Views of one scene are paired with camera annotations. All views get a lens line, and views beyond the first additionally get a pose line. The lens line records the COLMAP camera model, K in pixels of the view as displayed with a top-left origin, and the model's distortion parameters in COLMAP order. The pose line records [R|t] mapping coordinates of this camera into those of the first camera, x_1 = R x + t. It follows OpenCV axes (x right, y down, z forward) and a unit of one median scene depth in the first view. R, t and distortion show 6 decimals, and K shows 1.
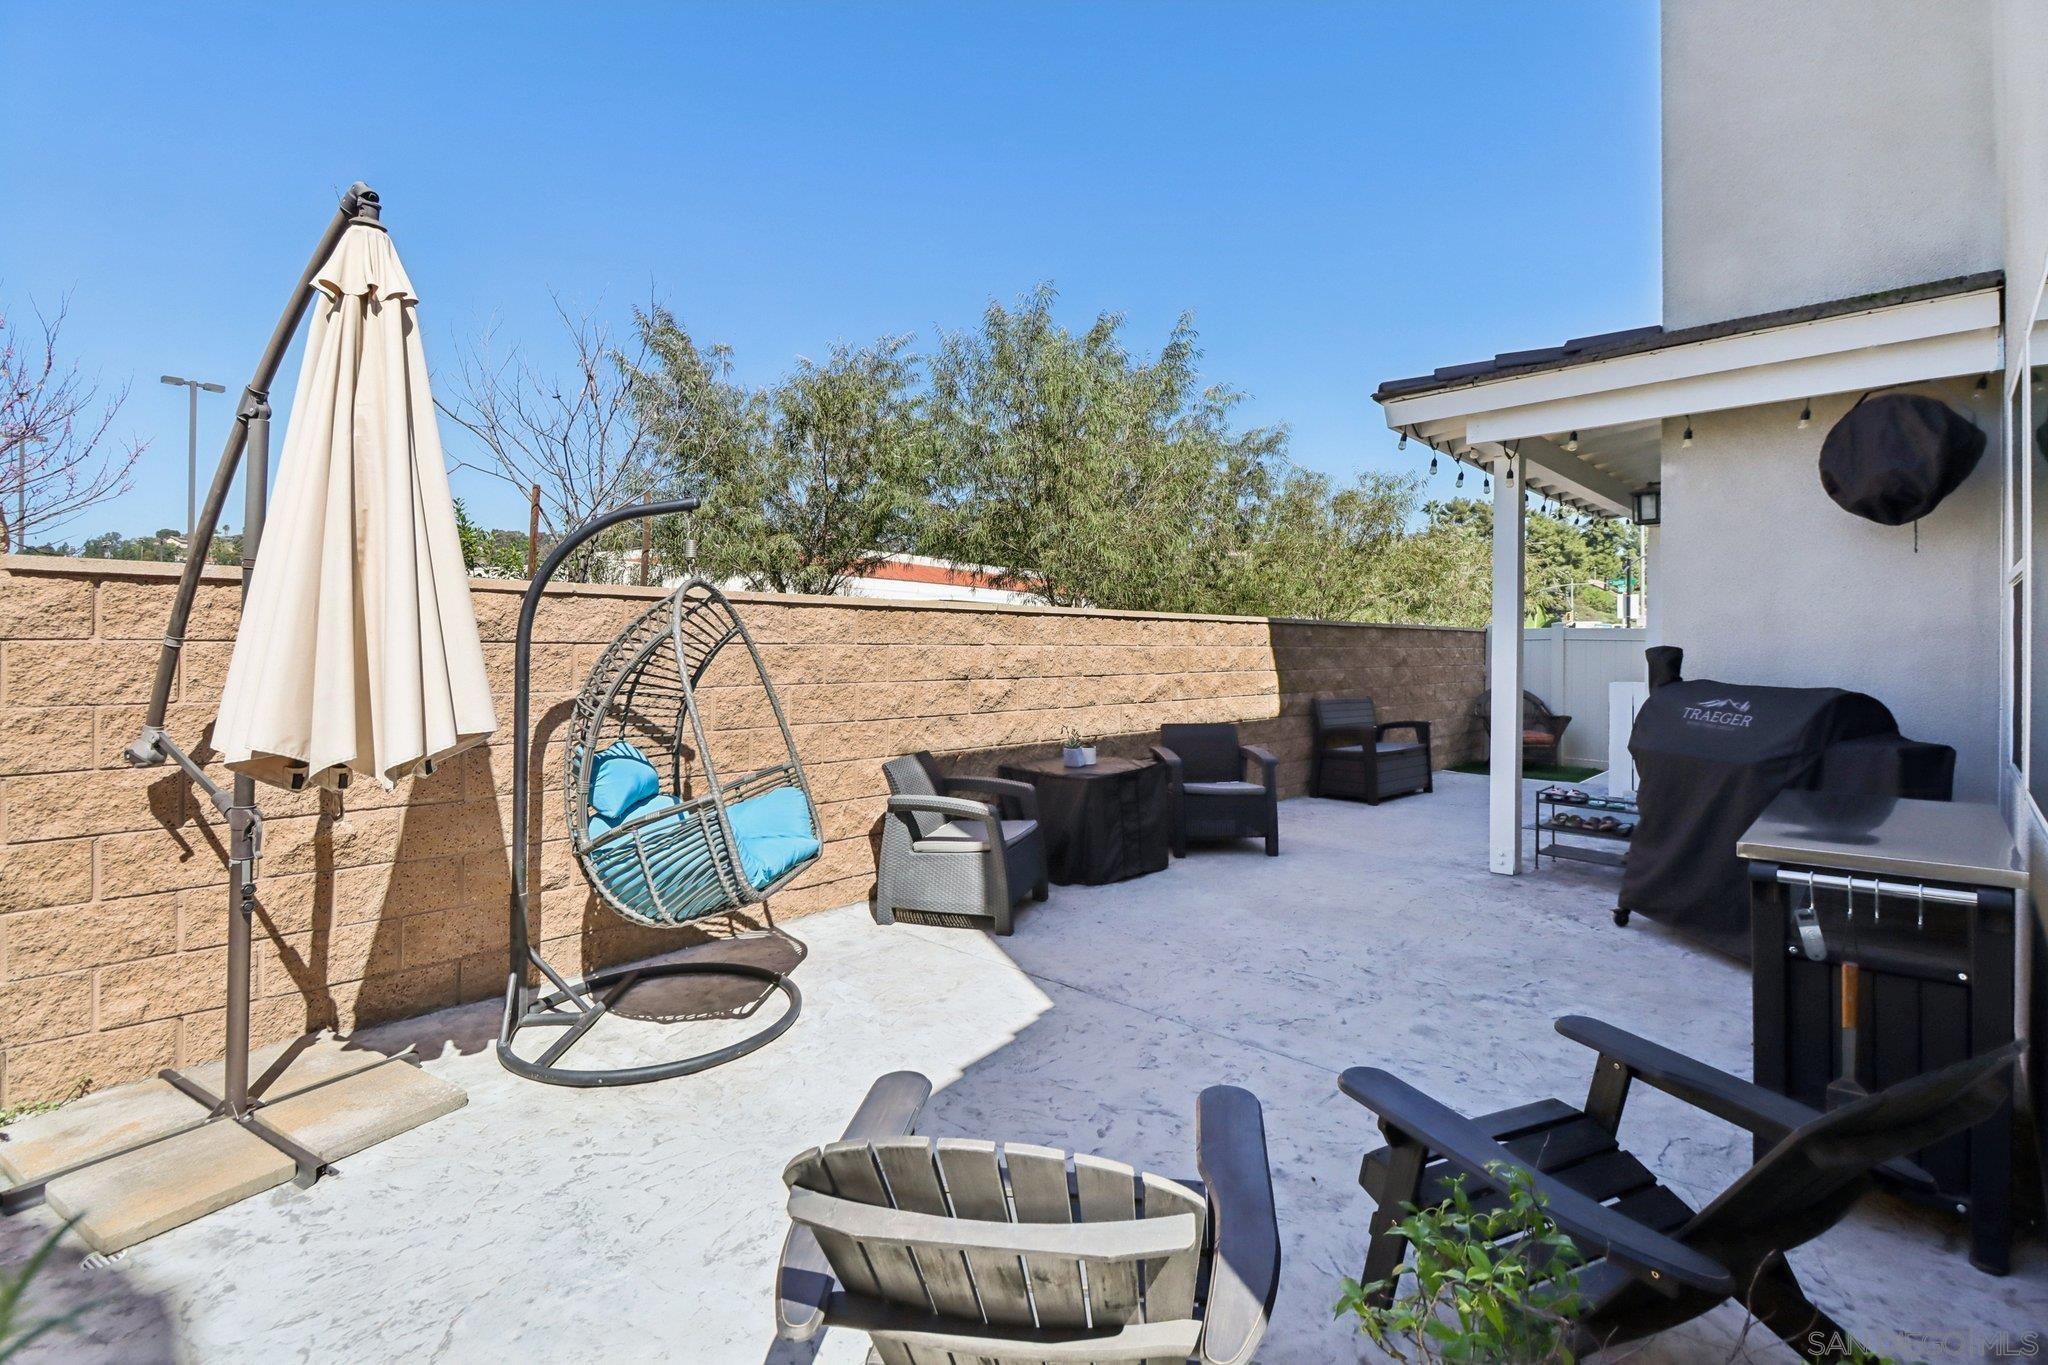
lens RADIAL K [[931.1, 0, 1083.7], [0, 931.1, 624.4], [0, 0, 1]] dist [0.001726, 0.000055]
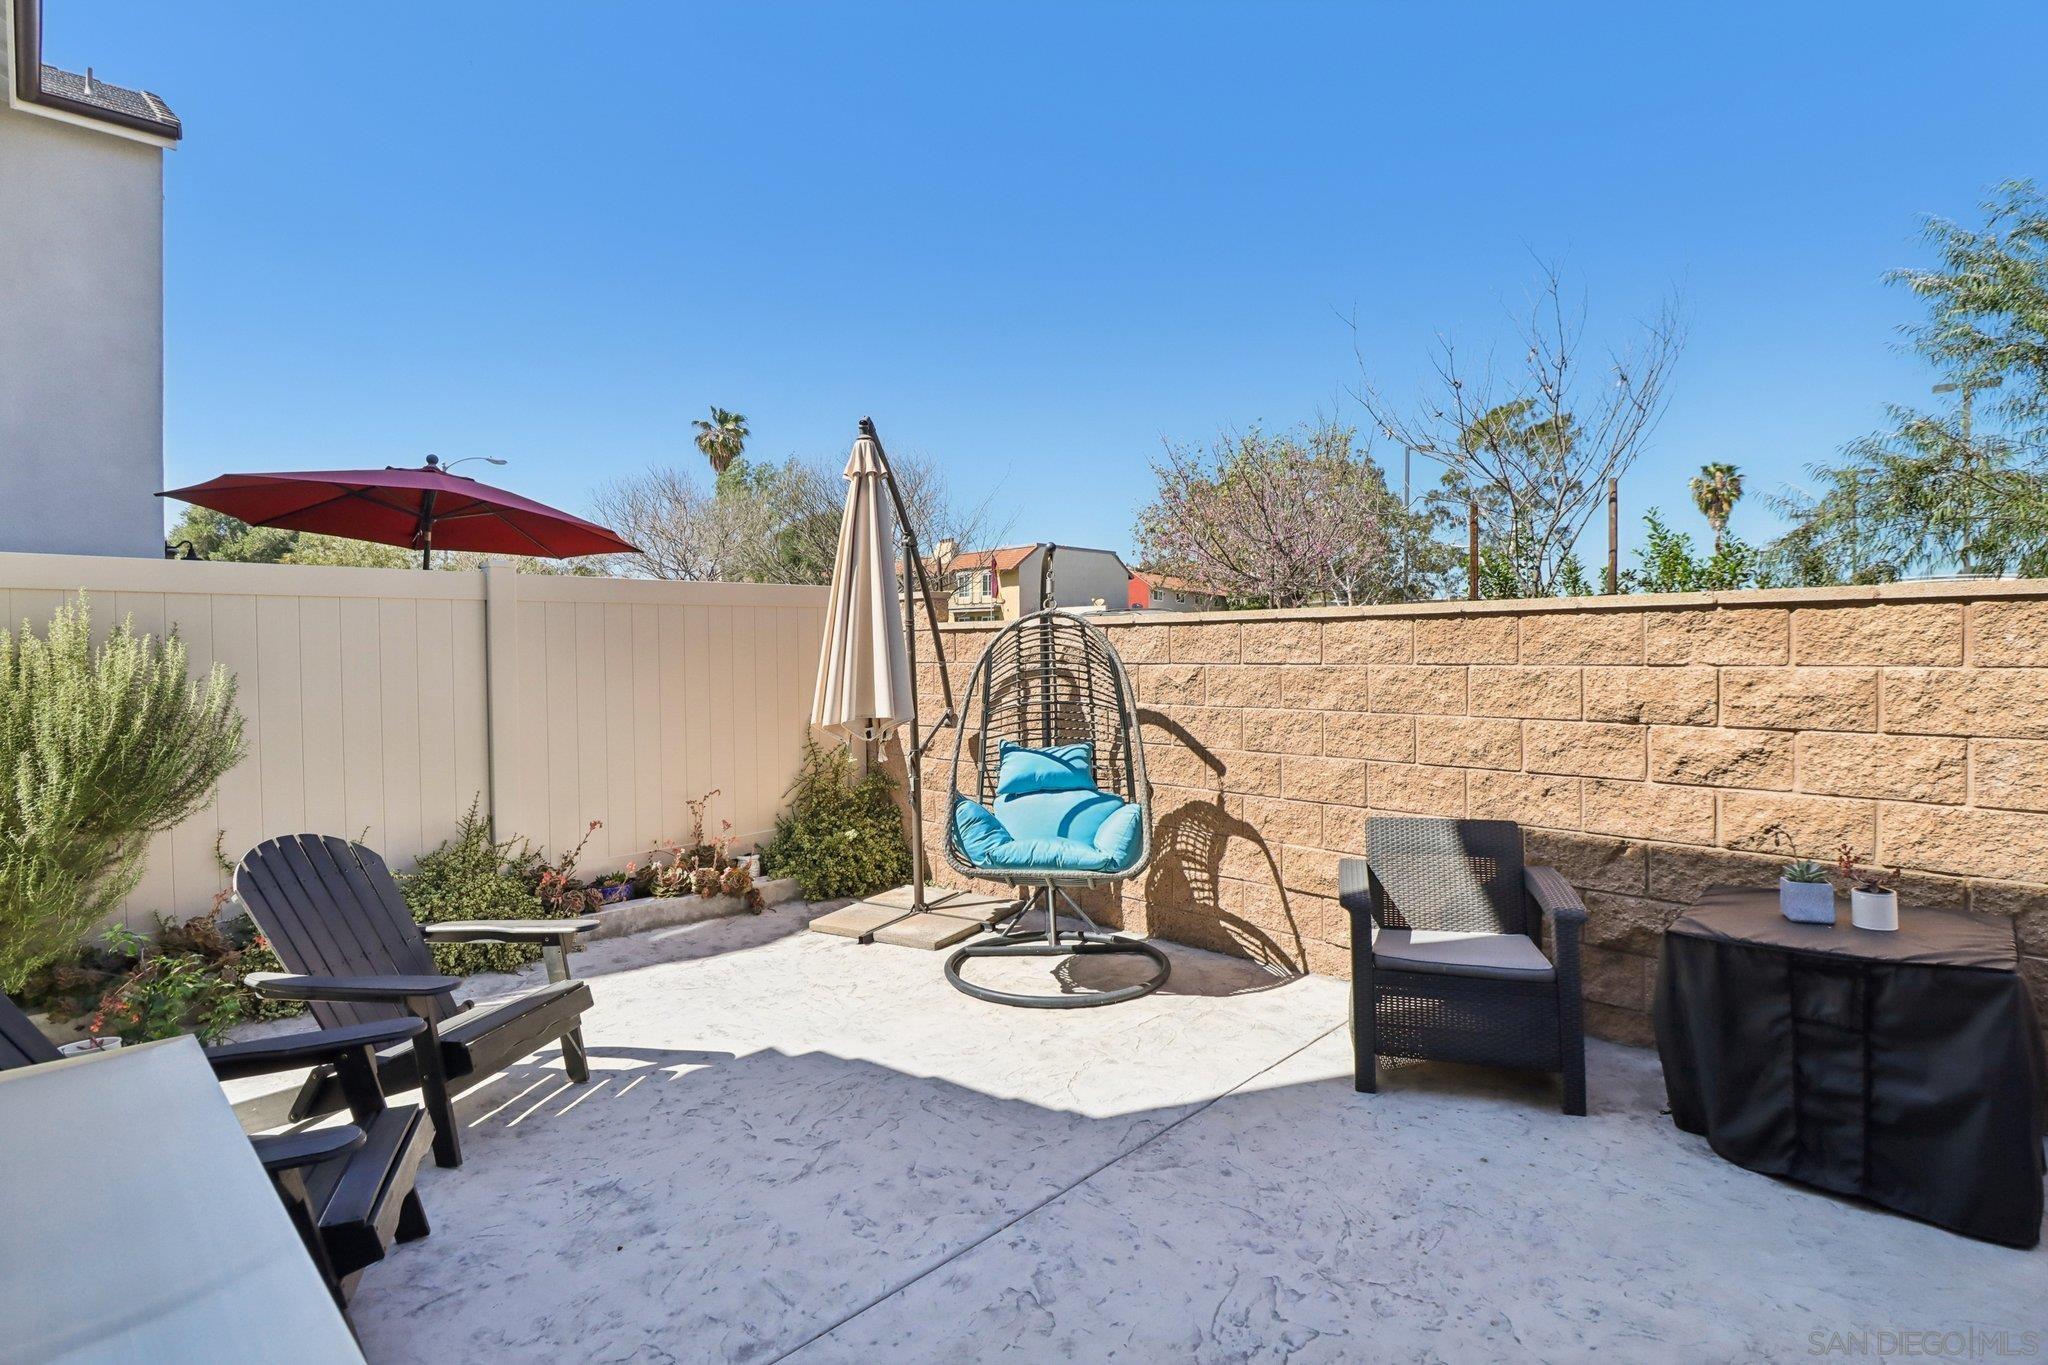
lens RADIAL K [[986.2, 0, 1029.7], [0, 986.2, 658.4], [0, 0, 1]] dist [0.002031, -0.000211]
pose [[-0.046056, 0.000160, -0.998939, 0.652724], [0.027648, 0.999617, -0.001114, 0.009073], [0.998556, -0.027670, -0.046043, 0.789394]]
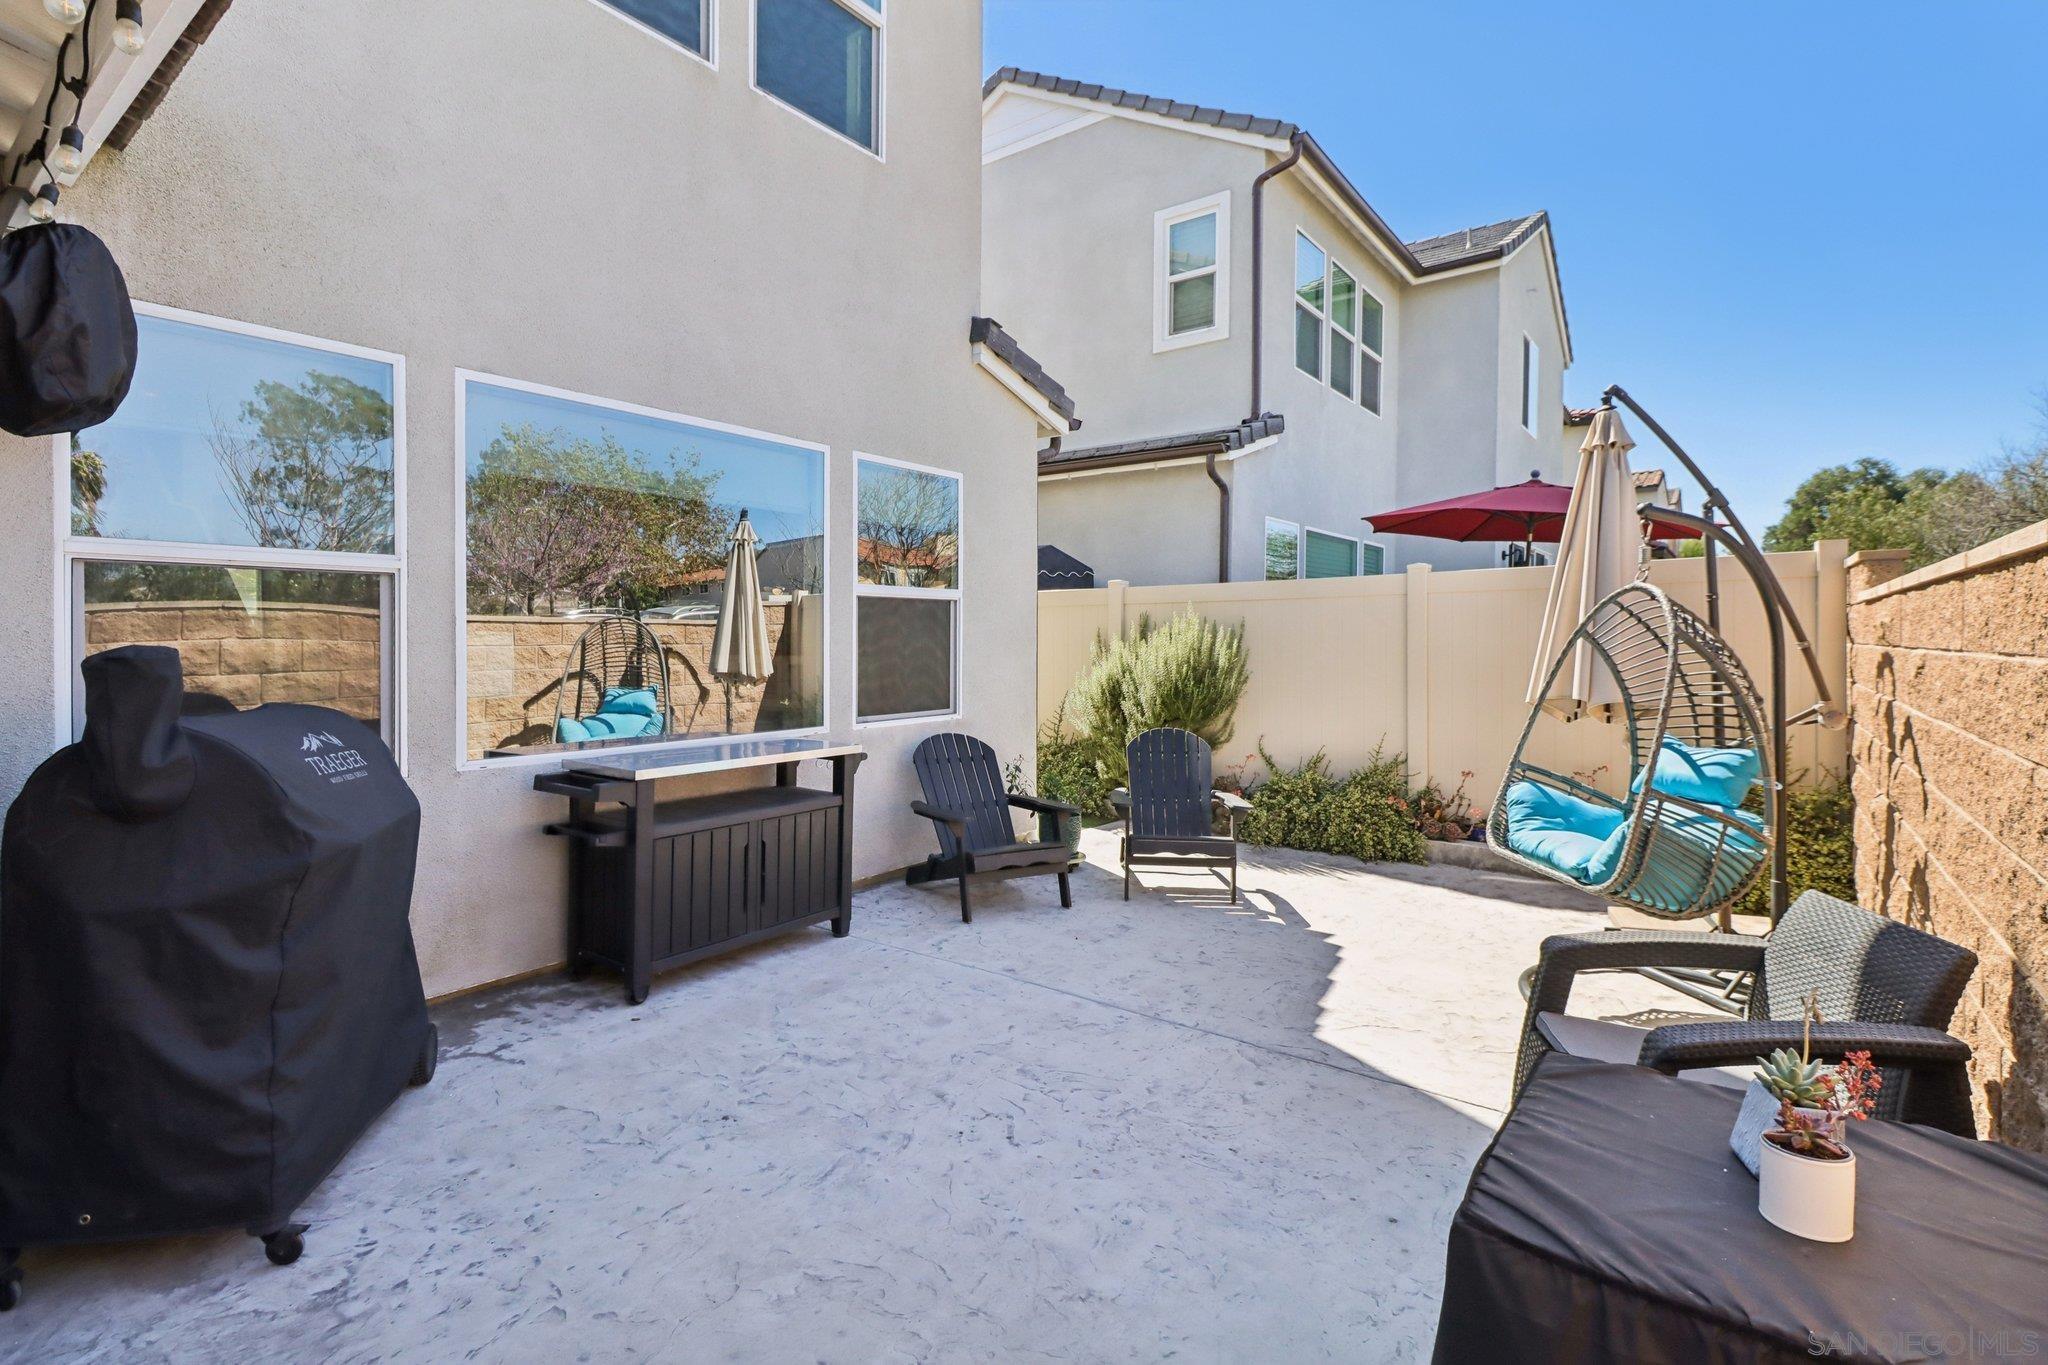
lens RADIAL K [[986.2, 0, 1029.7], [0, 986.2, 658.4], [0, 0, 1]] dist [0.002031, -0.000211]
pose [[-0.997775, -0.004628, -0.066503, 0.253534], [-0.004613, 0.999989, -0.000369, 0.025569], [0.066504, -0.000061, -0.997786, 1.565766]]
